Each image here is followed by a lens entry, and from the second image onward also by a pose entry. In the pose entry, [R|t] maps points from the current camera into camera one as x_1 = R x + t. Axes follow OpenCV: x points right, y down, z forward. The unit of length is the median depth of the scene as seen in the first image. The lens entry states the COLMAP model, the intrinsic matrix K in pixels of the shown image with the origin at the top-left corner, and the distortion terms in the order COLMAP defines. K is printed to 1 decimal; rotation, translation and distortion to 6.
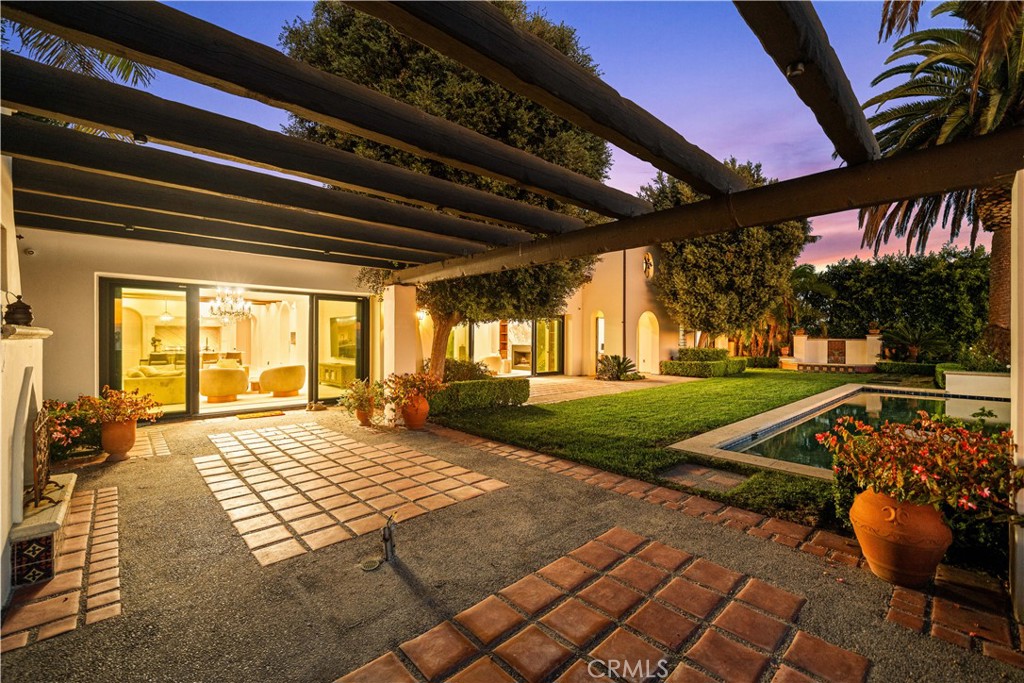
lens RADIAL K [[416.7, 0, 518.1], [0, 416.7, 336.3], [0, 0, 1]] dist [-0.001180, -0.000418]
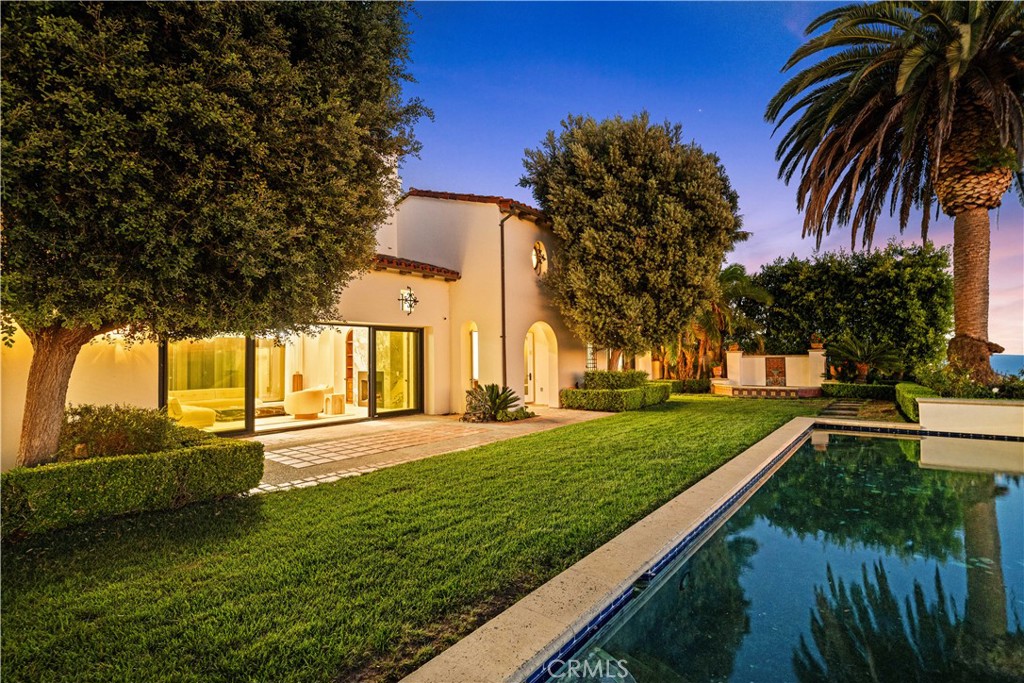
lens RADIAL K [[476.7, 0, 511.7], [0, 476.7, 339.6], [0, 0, 1]] dist [-0.000948, 0.000118]
pose [[0.987503, -0.010978, 0.157220, 0.148475], [0.016618, 0.999263, -0.034603, -0.001072], [-0.156724, 0.036784, 0.986957, 0.215136]]
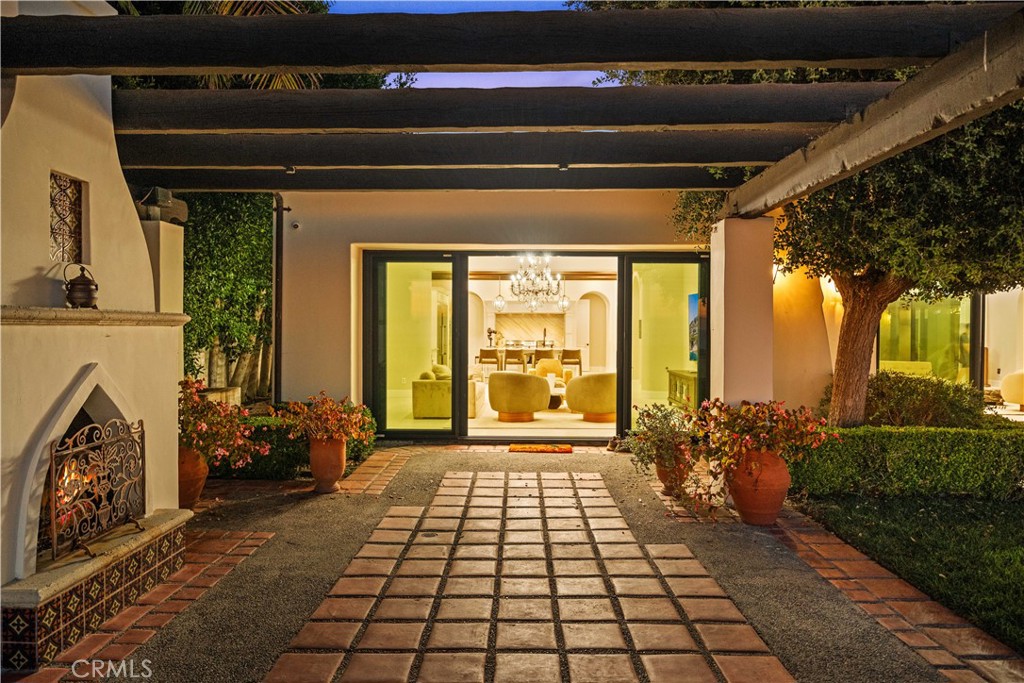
lens RADIAL K [[667.9, 0, 512.9], [0, 667.9, 334.1], [0, 0, 1]] dist [-0.000816, 0.001178]
pose [[0.713029, 0.004640, -0.701119, 0.034603], [0.002520, 0.999955, 0.009180, 0.002084], [0.701130, -0.008312, 0.712985, 0.119531]]
